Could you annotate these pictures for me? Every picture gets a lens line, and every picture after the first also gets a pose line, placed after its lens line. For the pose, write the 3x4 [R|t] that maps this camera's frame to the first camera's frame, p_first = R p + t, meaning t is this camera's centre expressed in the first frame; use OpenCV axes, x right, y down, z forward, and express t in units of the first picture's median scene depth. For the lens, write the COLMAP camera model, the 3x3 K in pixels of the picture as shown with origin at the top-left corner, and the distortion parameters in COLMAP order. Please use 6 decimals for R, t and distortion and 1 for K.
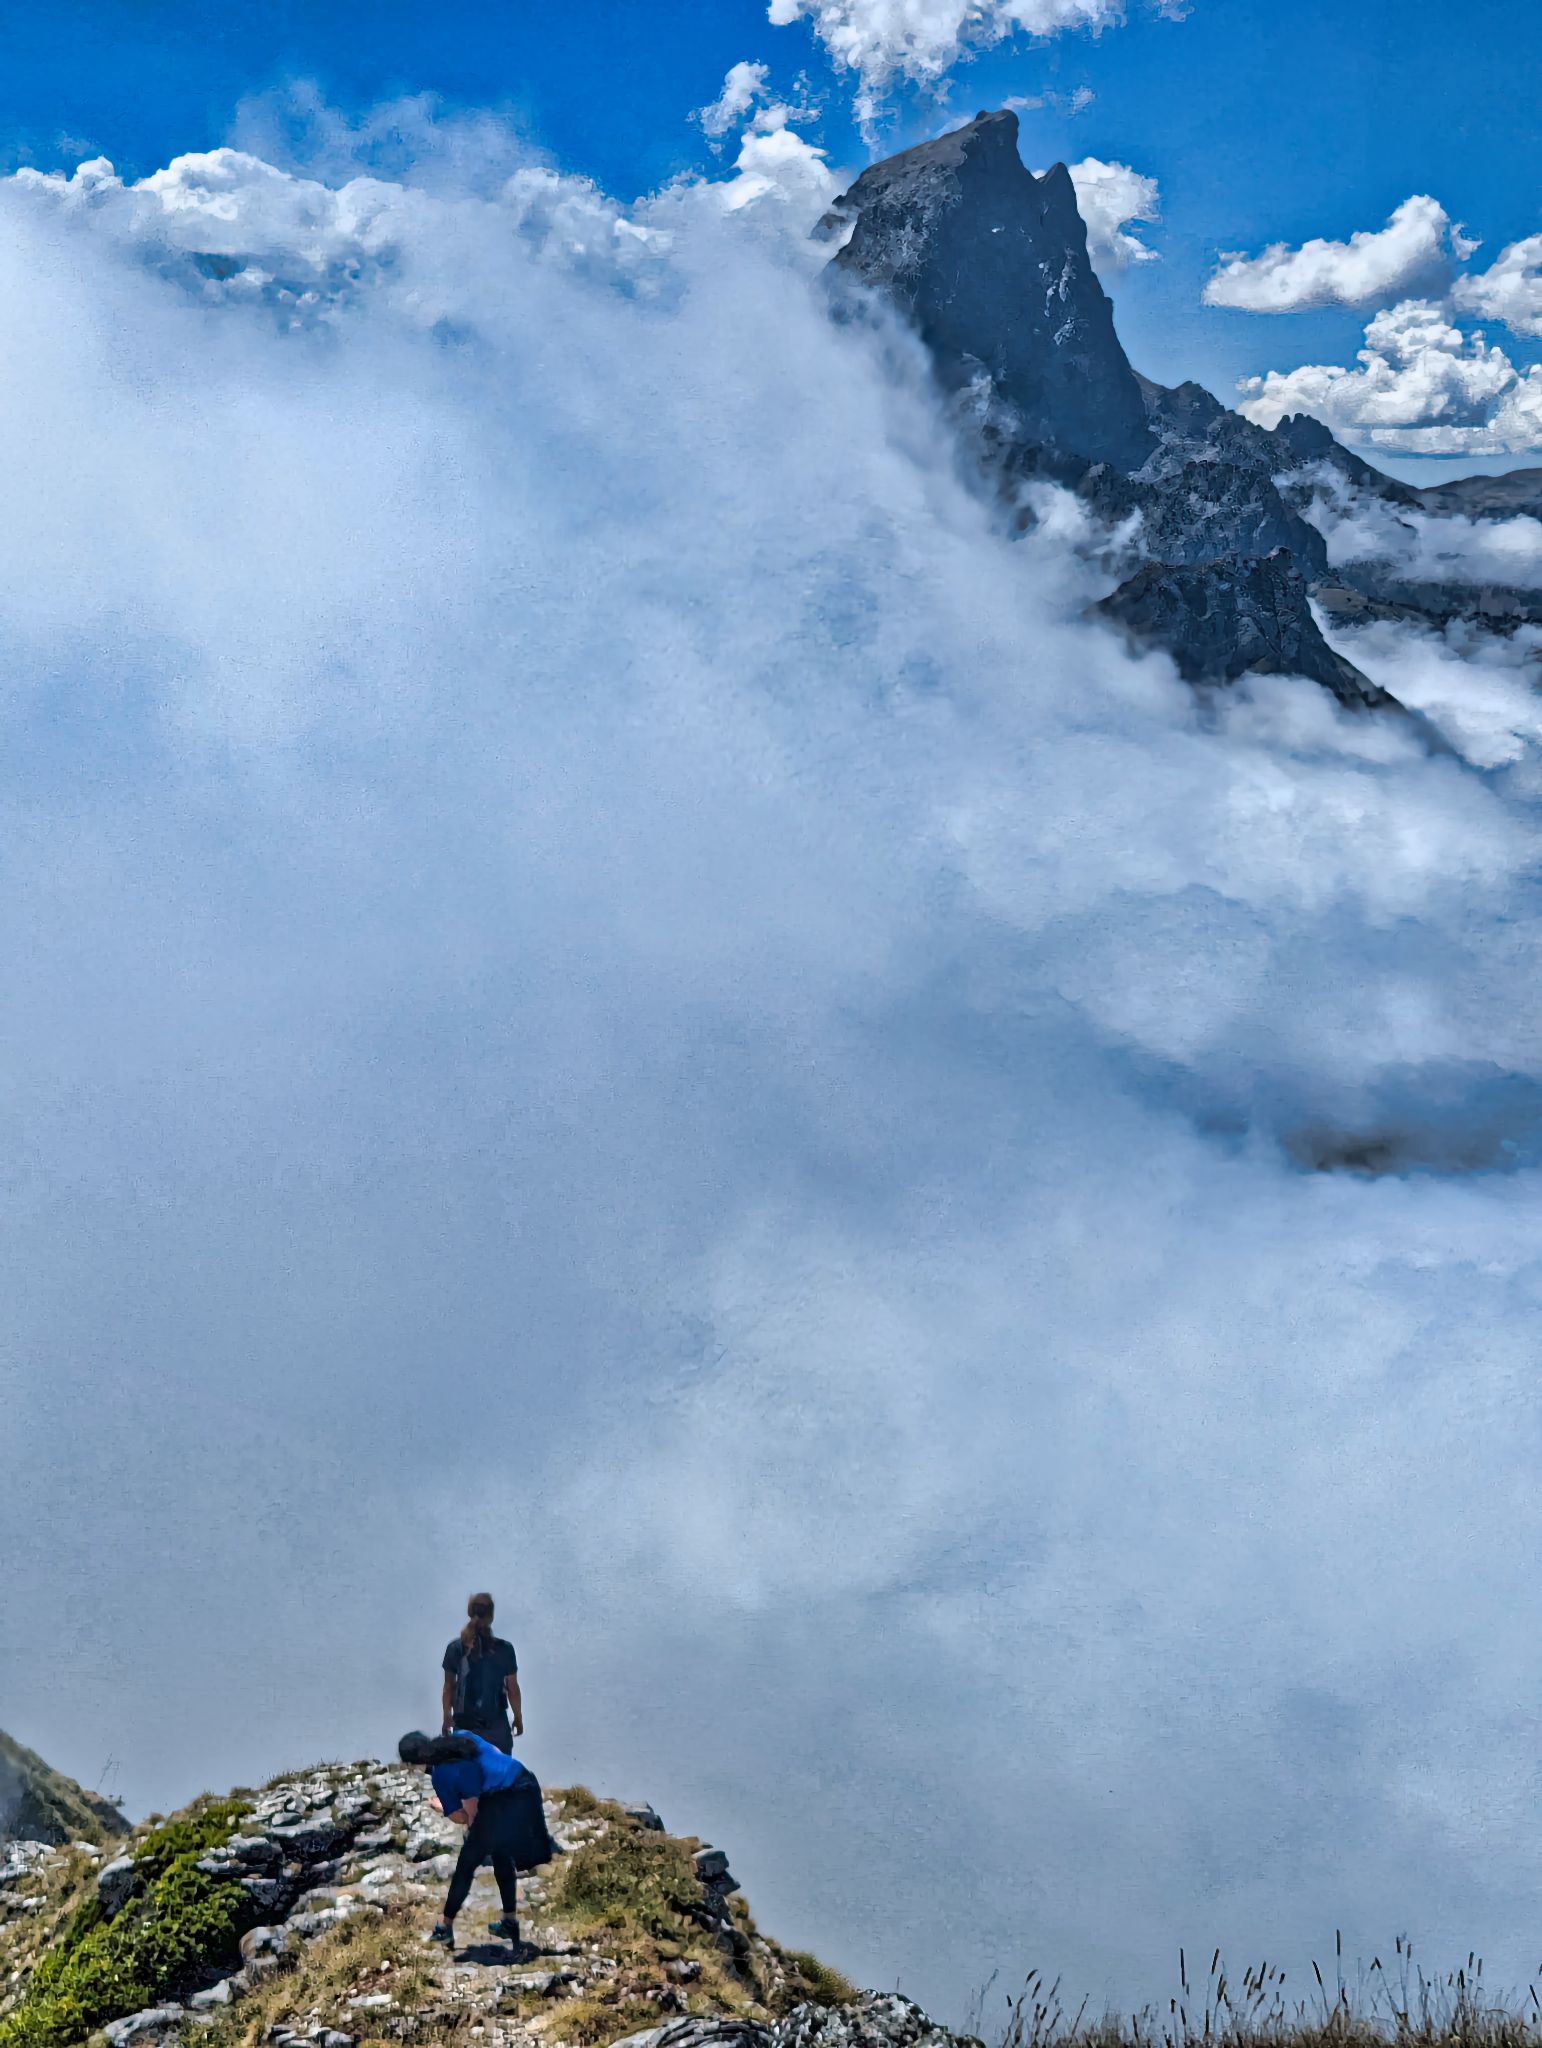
lens RADIAL K [[2916.6, 0, 779.9], [0, 2916.6, 1035.6], [0, 0, 1]] dist [0.064964, 0.000000]
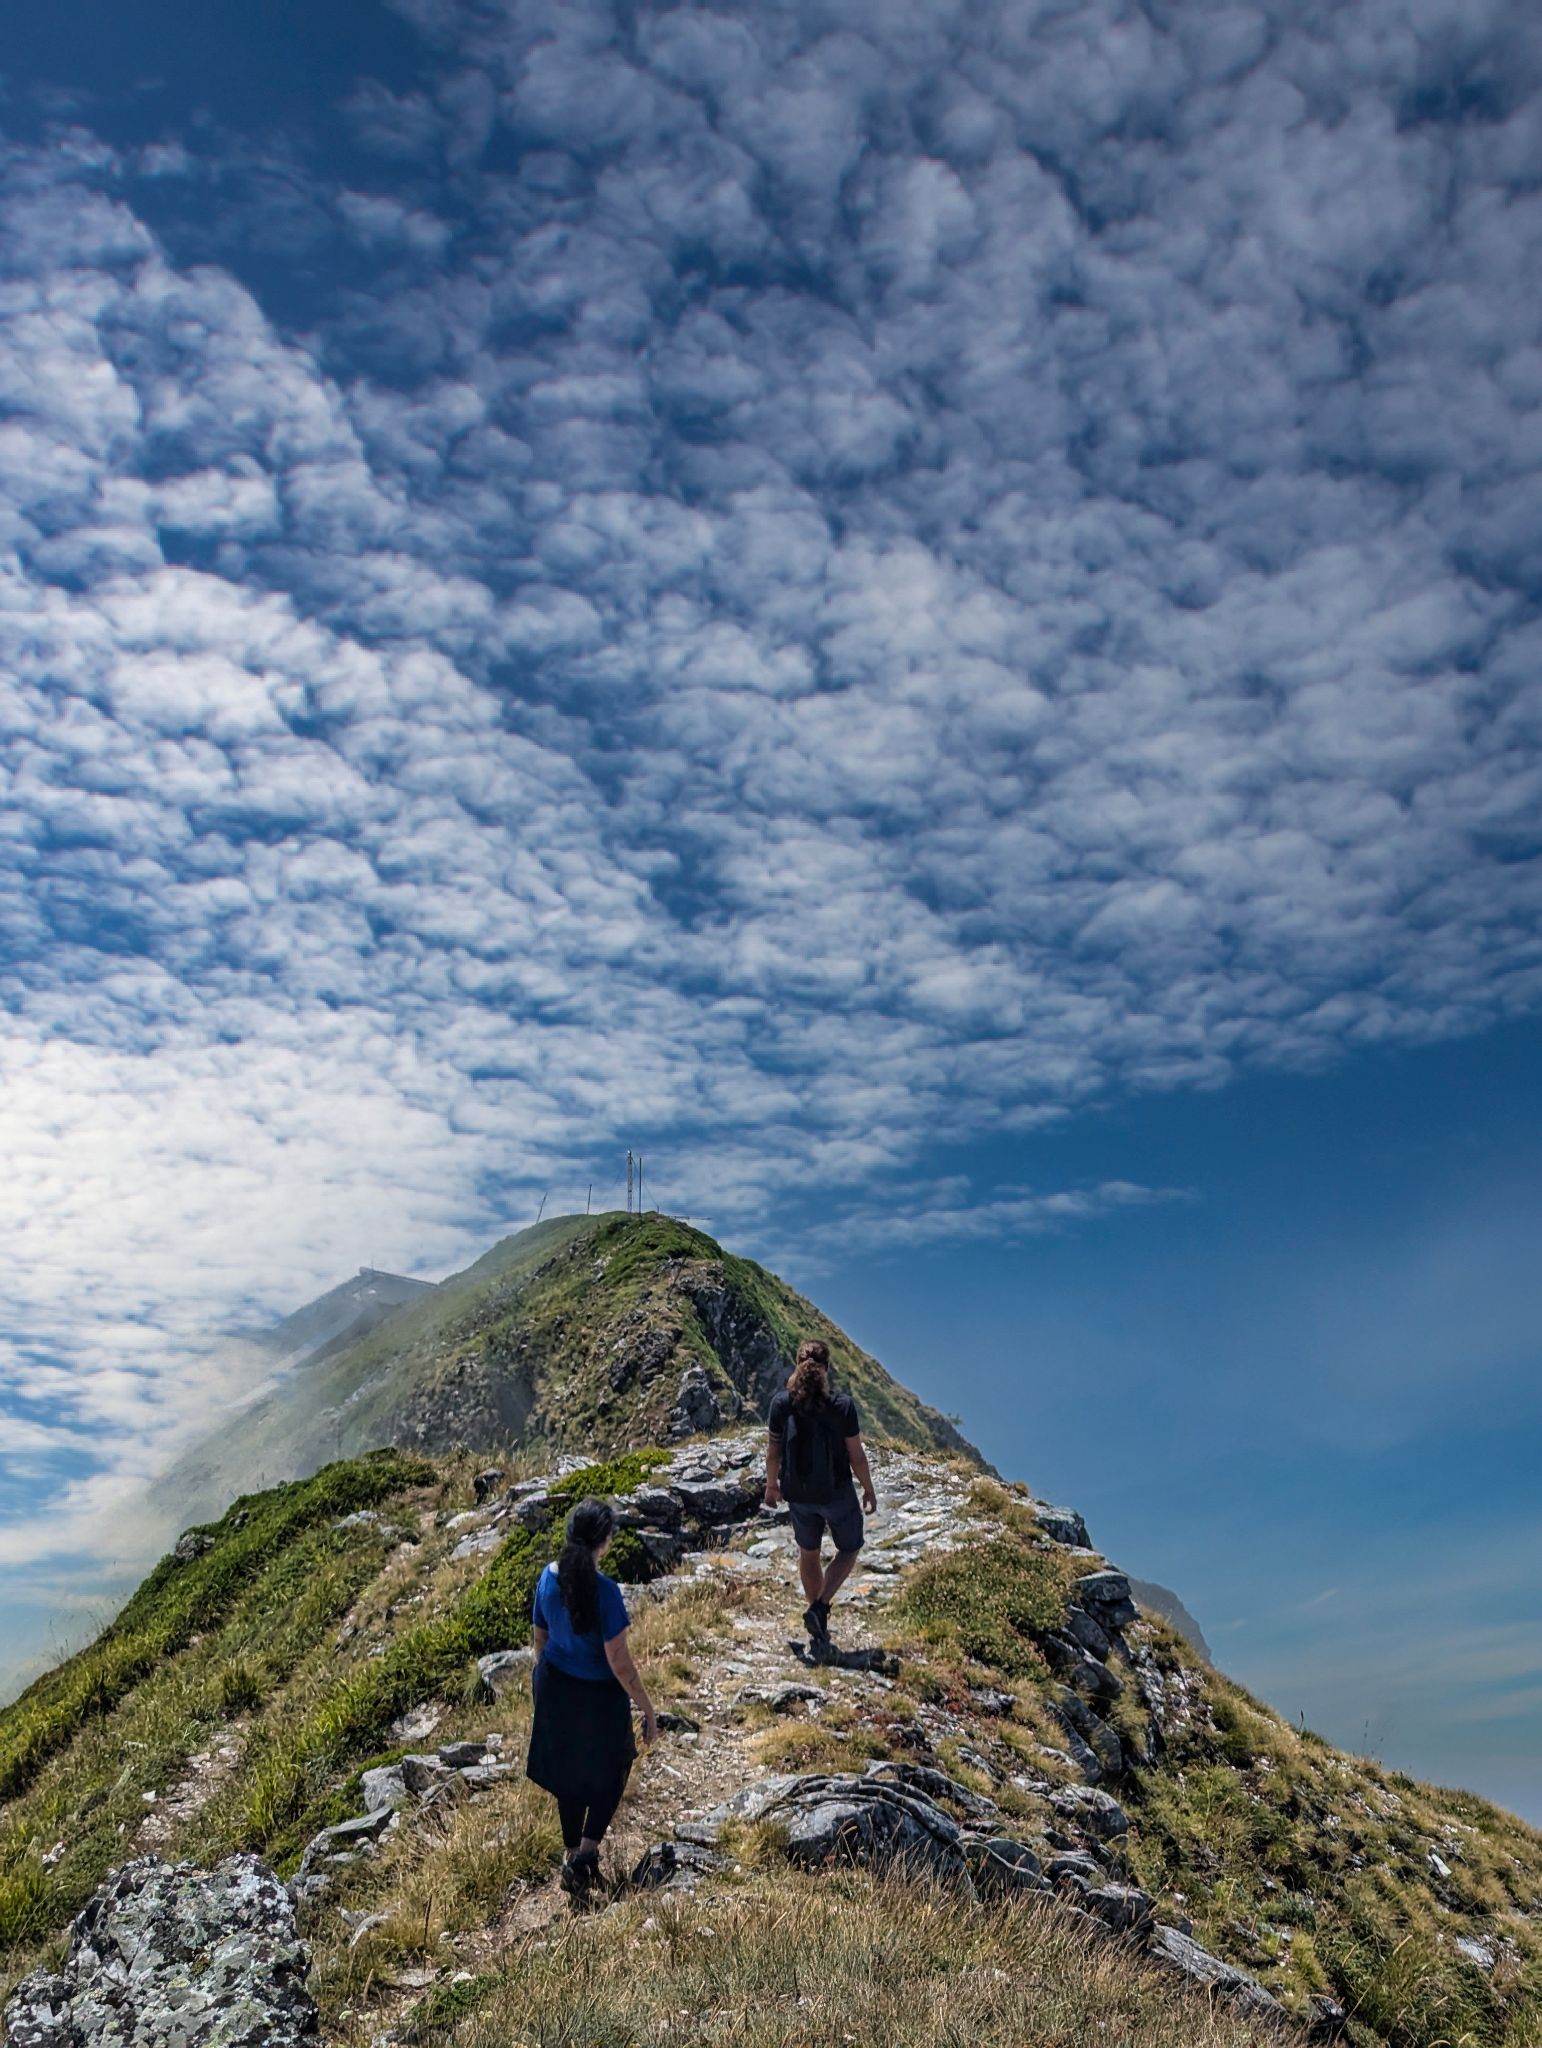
lens RADIAL K [[2916.6, 0, 774.2], [0, 2916.6, 1022.2], [0, 0, 1]] dist [0.064964, 0.000000]
pose [[0.946006, 0.081122, -0.313836, 0.550518], [-0.045332, 0.991773, 0.119712, 0.030525], [0.320965, -0.099021, 0.941900, 0.525684]]
